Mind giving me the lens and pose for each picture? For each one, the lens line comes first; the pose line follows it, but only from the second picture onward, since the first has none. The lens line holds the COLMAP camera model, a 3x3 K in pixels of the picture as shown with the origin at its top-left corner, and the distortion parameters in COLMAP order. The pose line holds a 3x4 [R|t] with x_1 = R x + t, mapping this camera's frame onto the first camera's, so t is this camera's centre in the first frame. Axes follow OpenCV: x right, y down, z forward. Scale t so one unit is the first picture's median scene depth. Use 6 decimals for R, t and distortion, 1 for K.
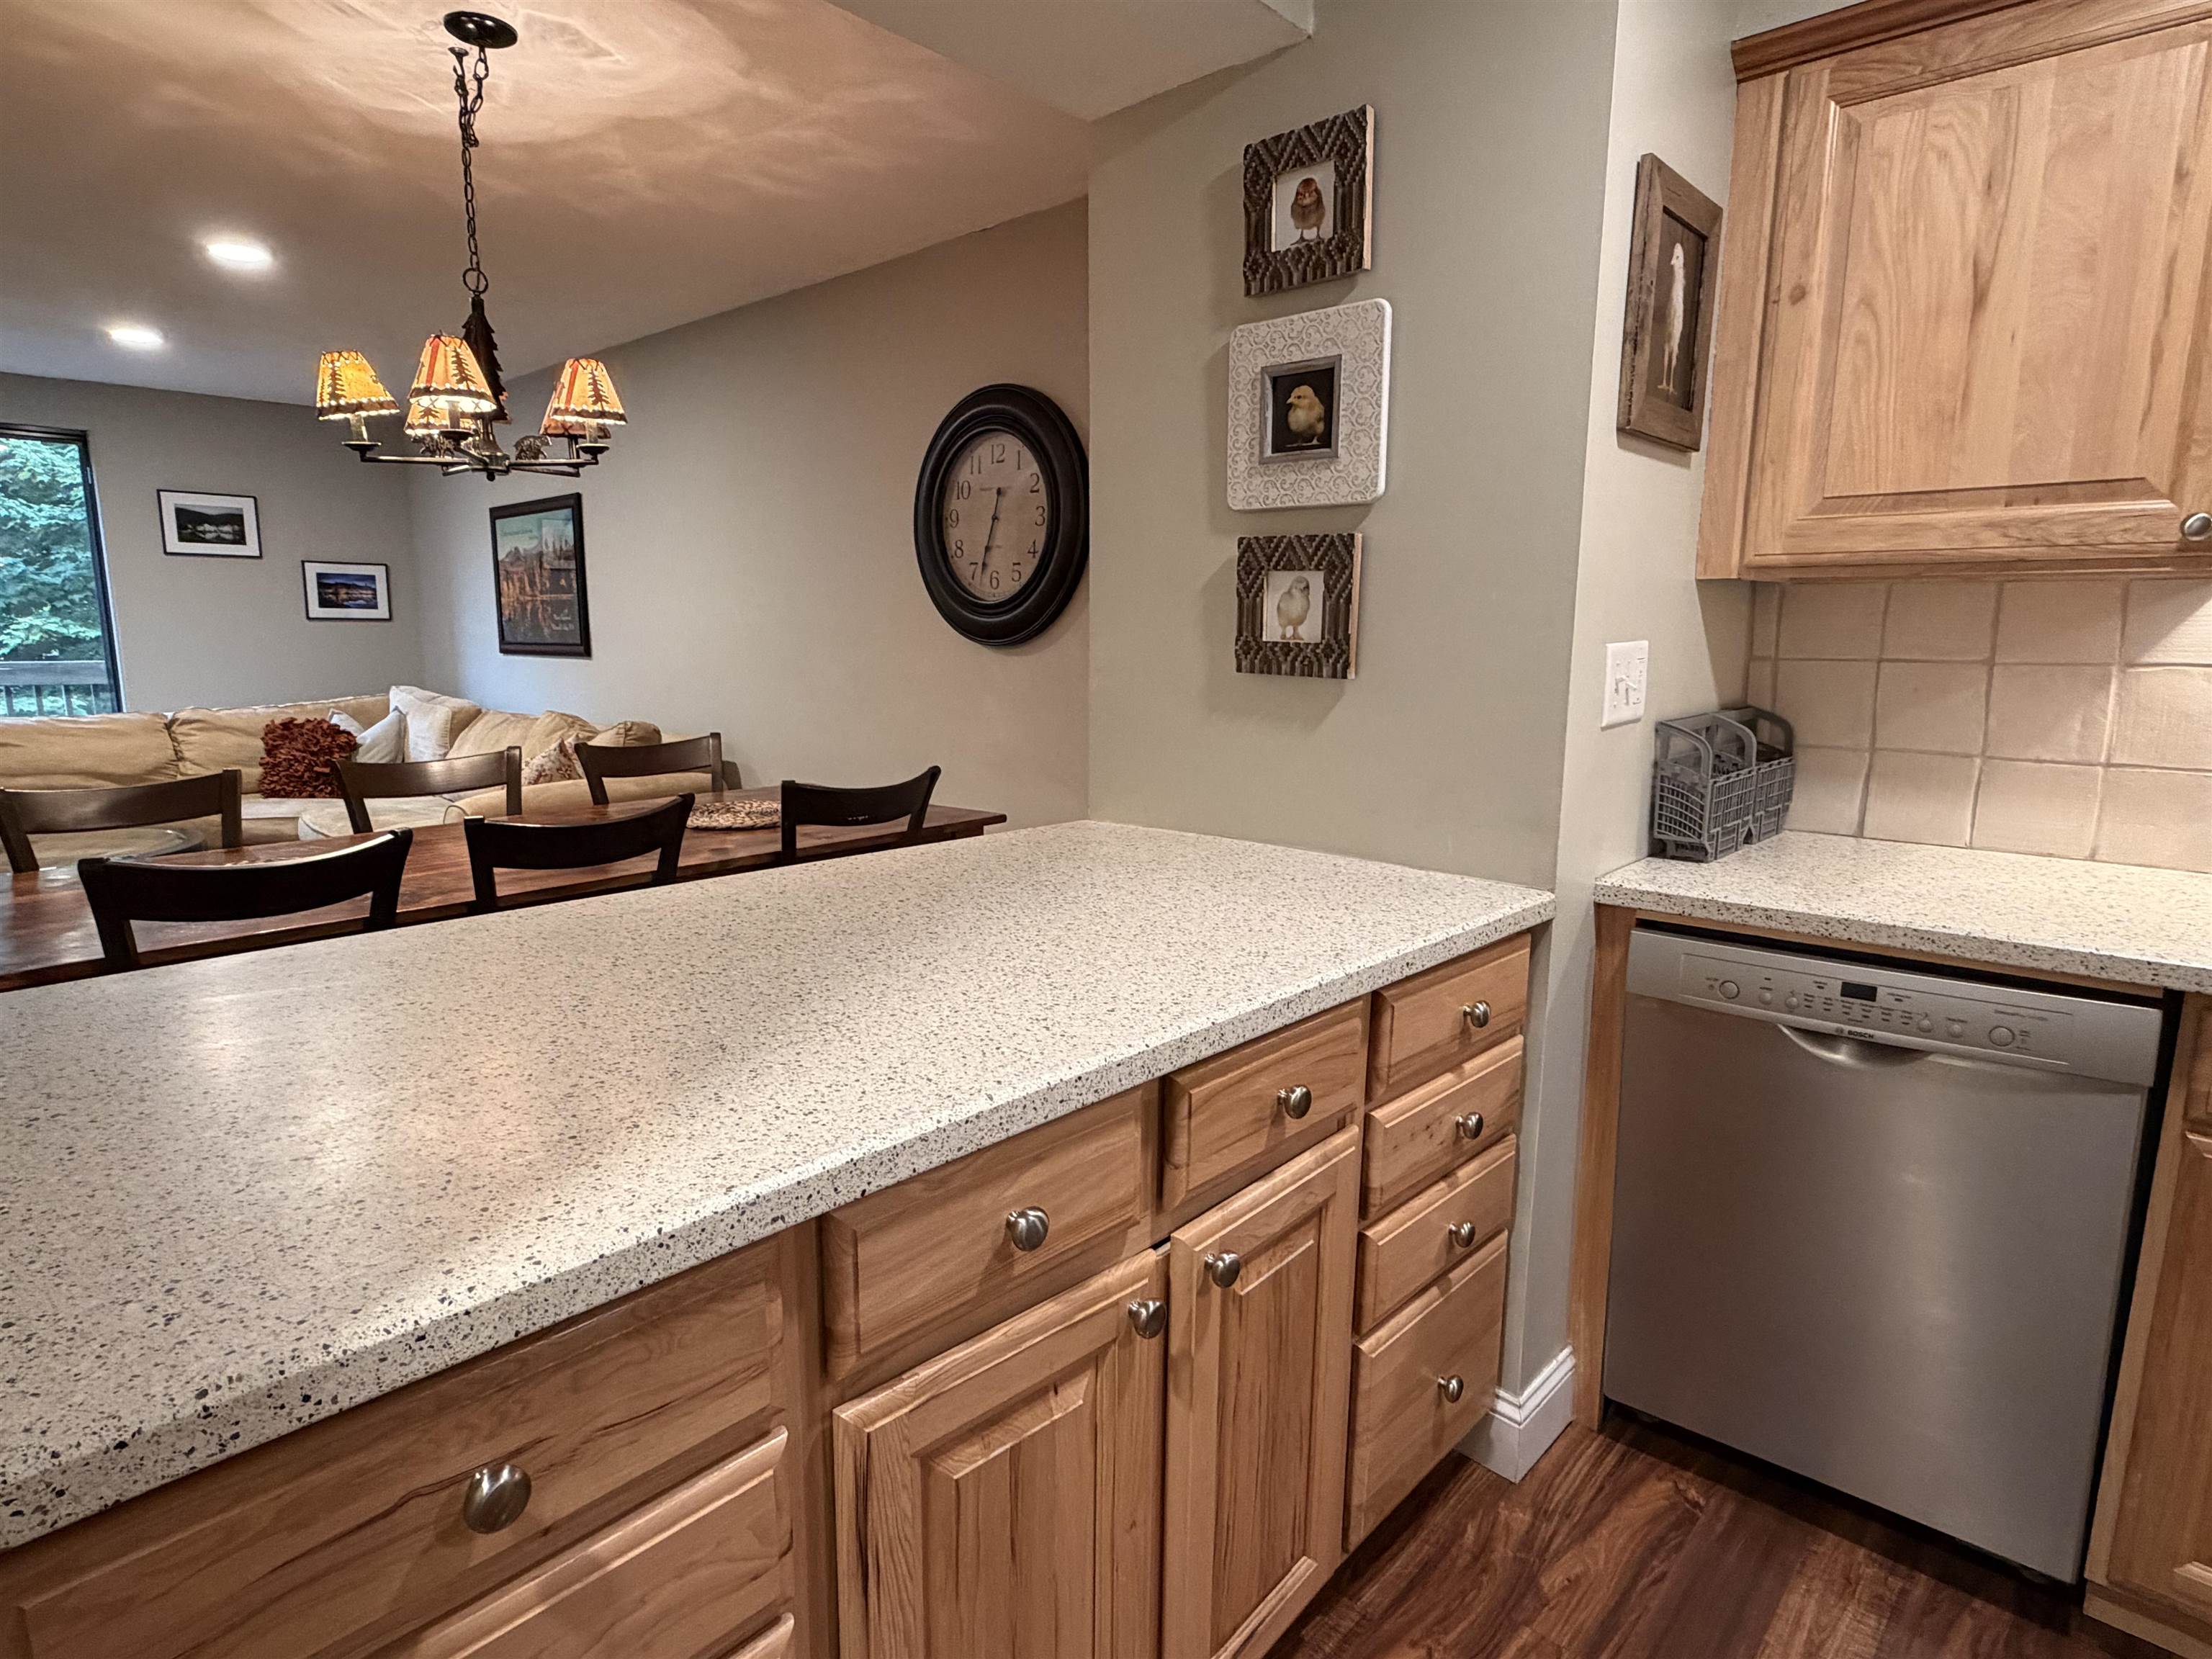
lens RADIAL K [[1203.4, 0, 1095.9], [0, 1203.4, 834.8], [0, 0, 1]] dist [0.002291, -0.001401]
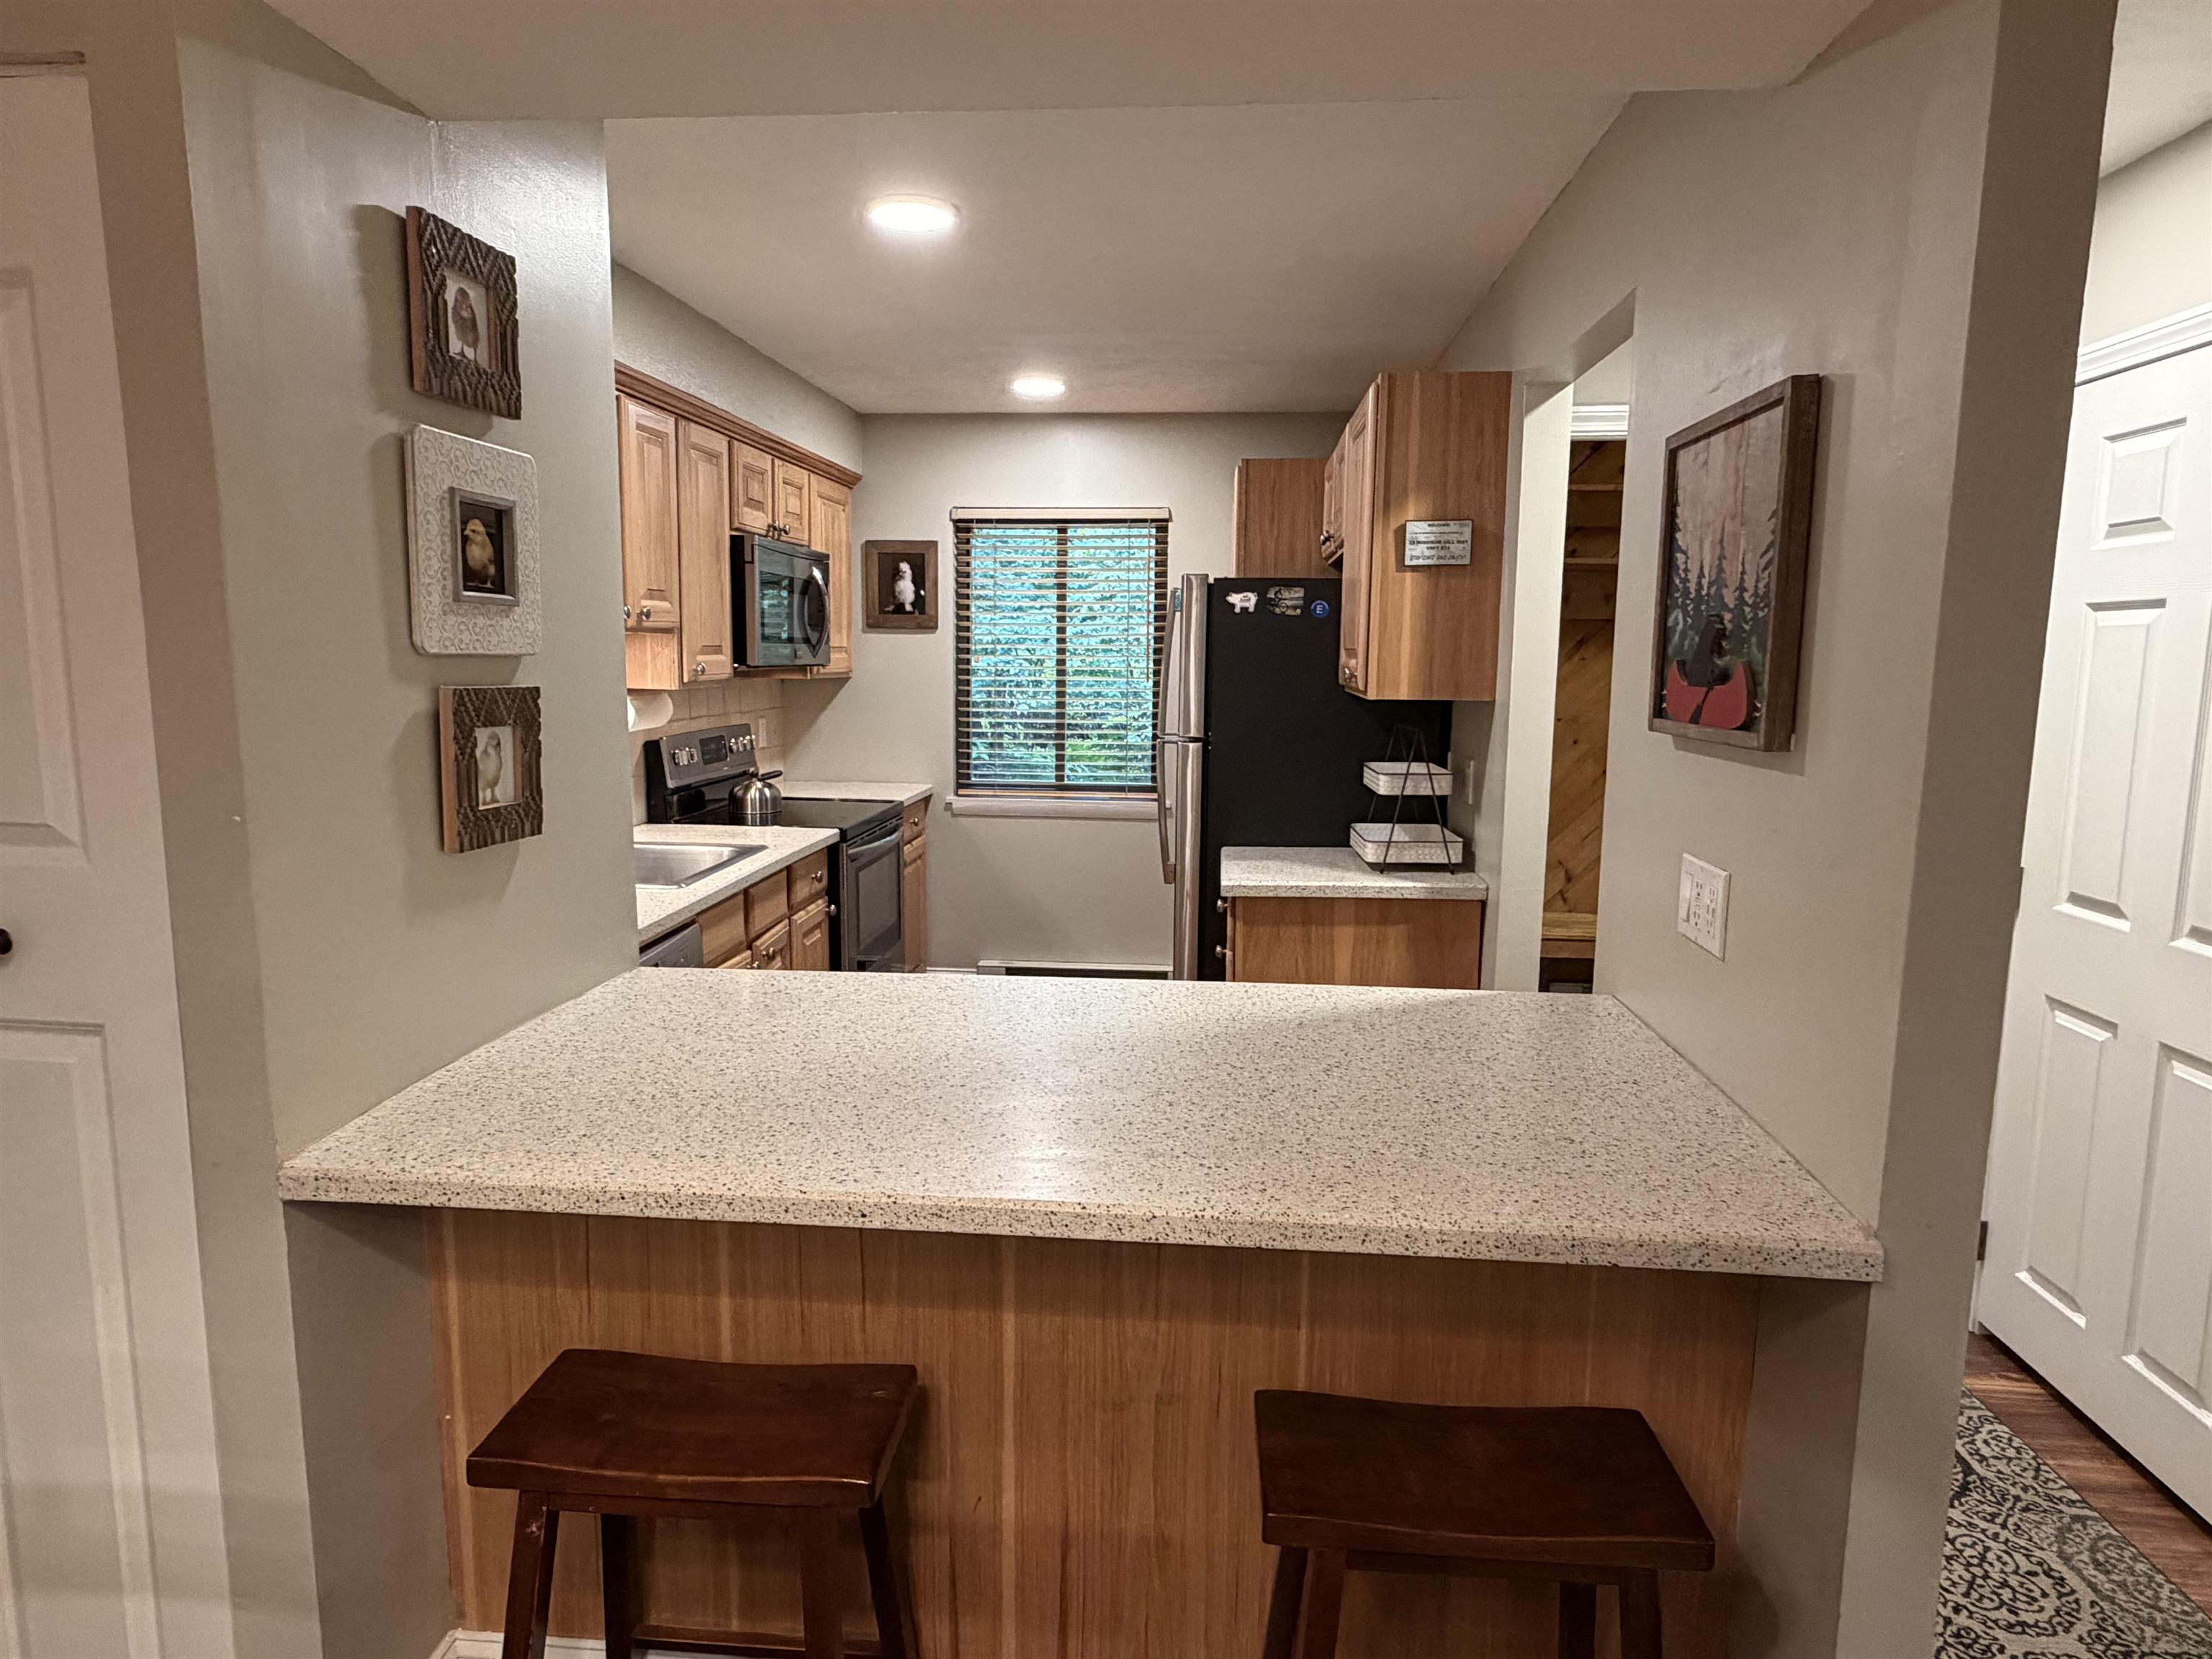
lens RADIAL K [[1284.6, 0, 1109.0], [0, 1284.6, 831.0], [0, 0, 1]] dist [0.005395, 0.000633]
pose [[-0.616840, -0.121999, 0.777576, -0.909286], [0.121519, 0.961308, 0.247225, -0.345690], [-0.777651, 0.246989, -0.578148, 1.296111]]
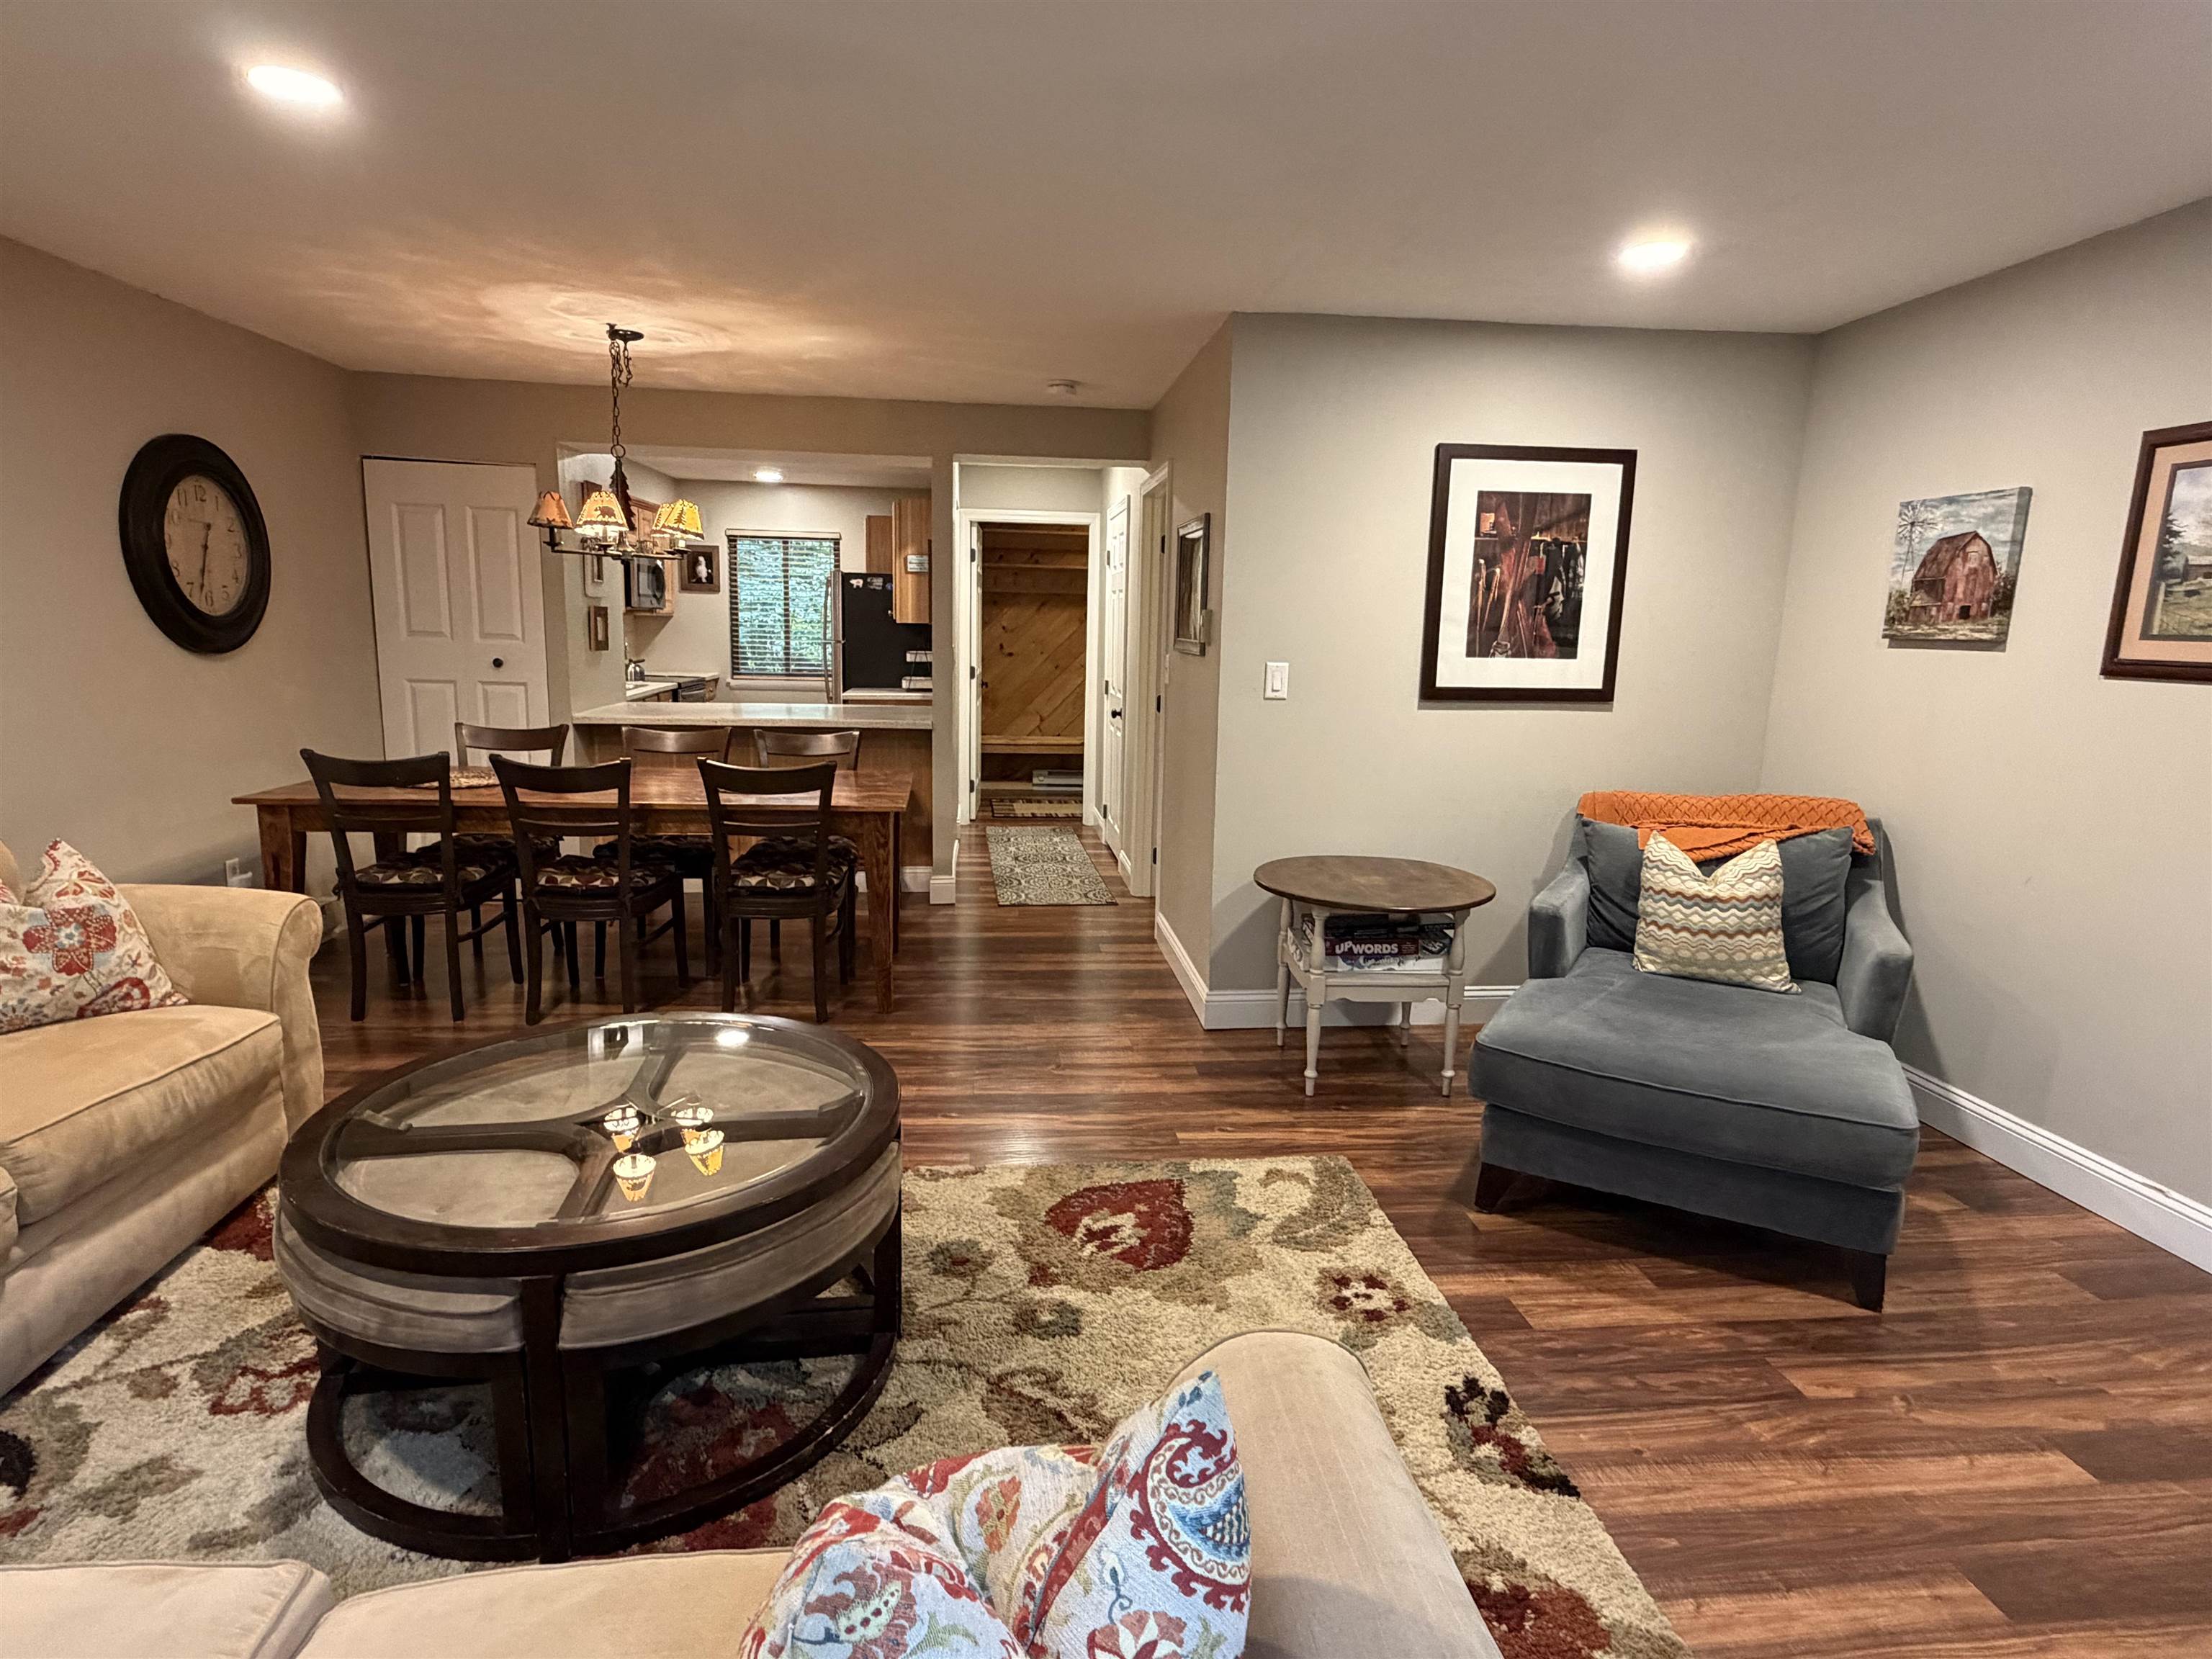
lens RADIAL K [[1158.0, 0, 1085.5], [0, 1158.0, 835.4], [0, 0, 1]] dist [-0.005313, 0.001211]
pose [[-0.748441, -0.148055, 0.646464, -3.008567], [0.081280, 0.946937, 0.310972, -0.550309], [-0.658202, 0.285289, -0.696693, 2.598021]]
